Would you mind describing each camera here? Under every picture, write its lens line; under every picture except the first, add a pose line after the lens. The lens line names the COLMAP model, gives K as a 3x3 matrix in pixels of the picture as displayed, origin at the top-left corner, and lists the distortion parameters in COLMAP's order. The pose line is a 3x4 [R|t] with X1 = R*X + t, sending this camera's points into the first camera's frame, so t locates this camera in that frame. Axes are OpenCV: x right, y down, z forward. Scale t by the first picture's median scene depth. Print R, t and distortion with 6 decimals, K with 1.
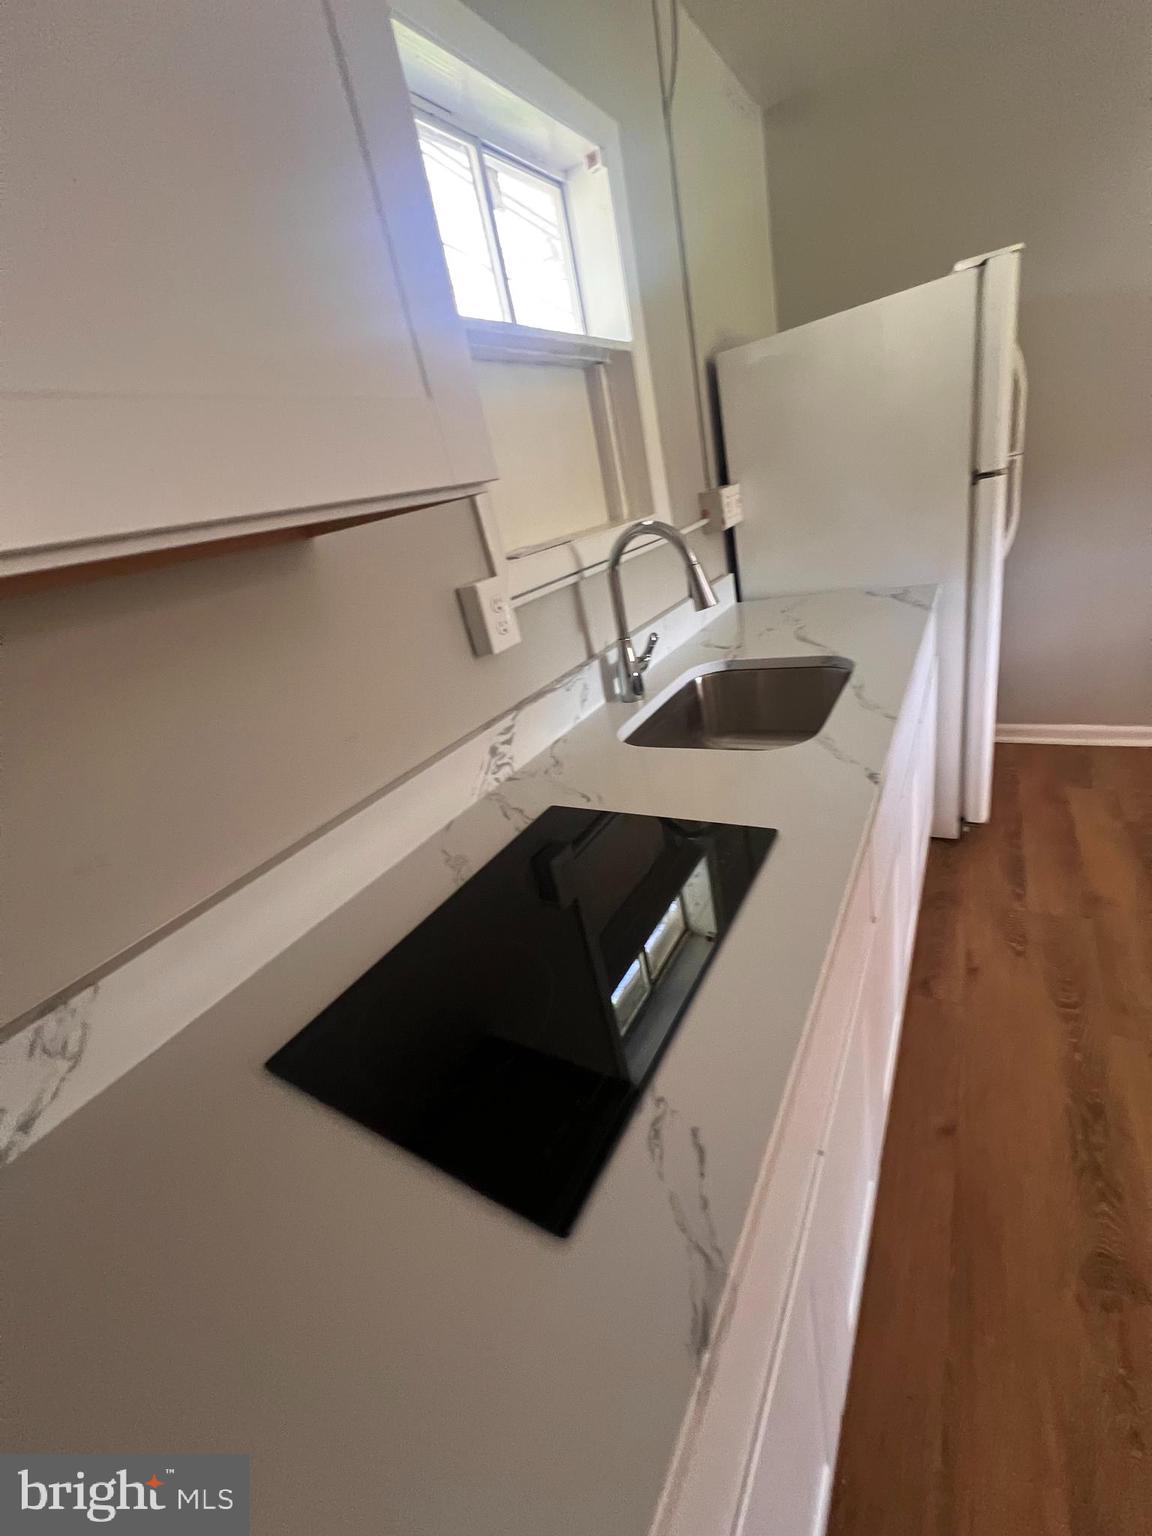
lens RADIAL K [[613.5, 0, 581.1], [0, 613.5, 765.5], [0, 0, 1]] dist [-0.001853, -0.000313]
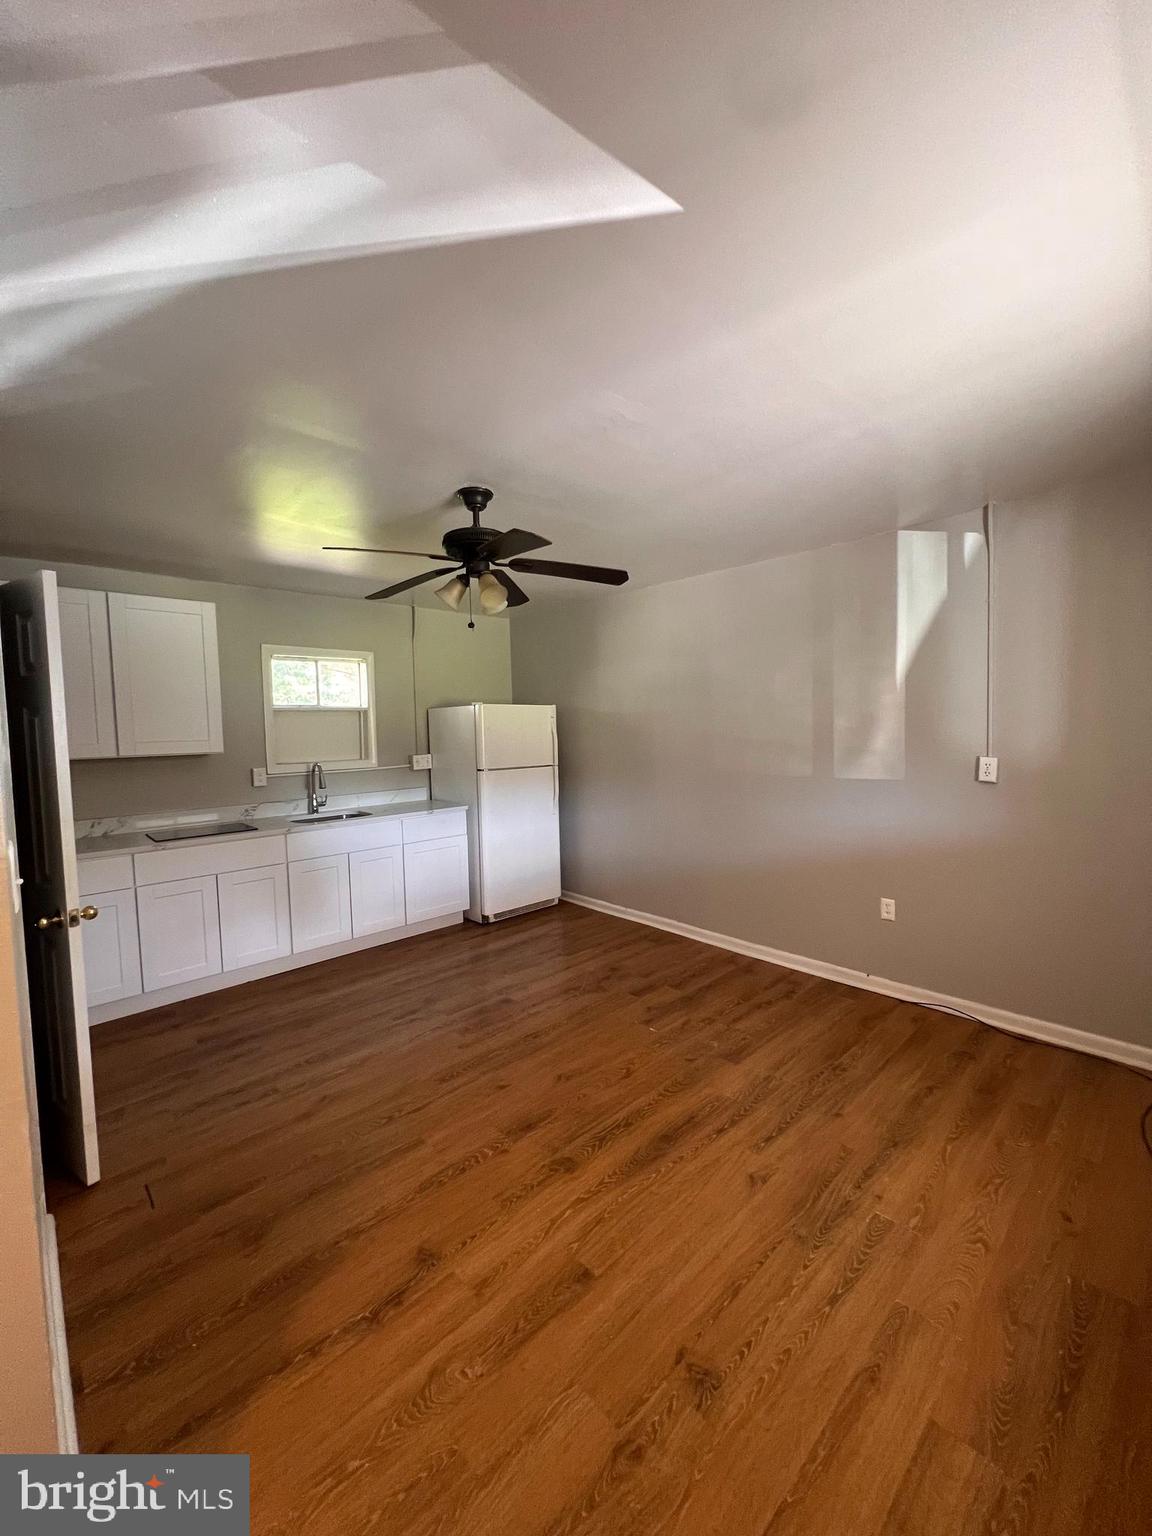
lens RADIAL K [[613.5, 0, 581.1], [0, 613.5, 765.5], [0, 0, 1]] dist [-0.001853, -0.000313]
pose [[0.947696, 0.201724, -0.247346, 2.305988], [-0.267954, 0.923895, -0.273166, 0.170816], [0.173418, 0.325155, 0.929624, -1.923383]]
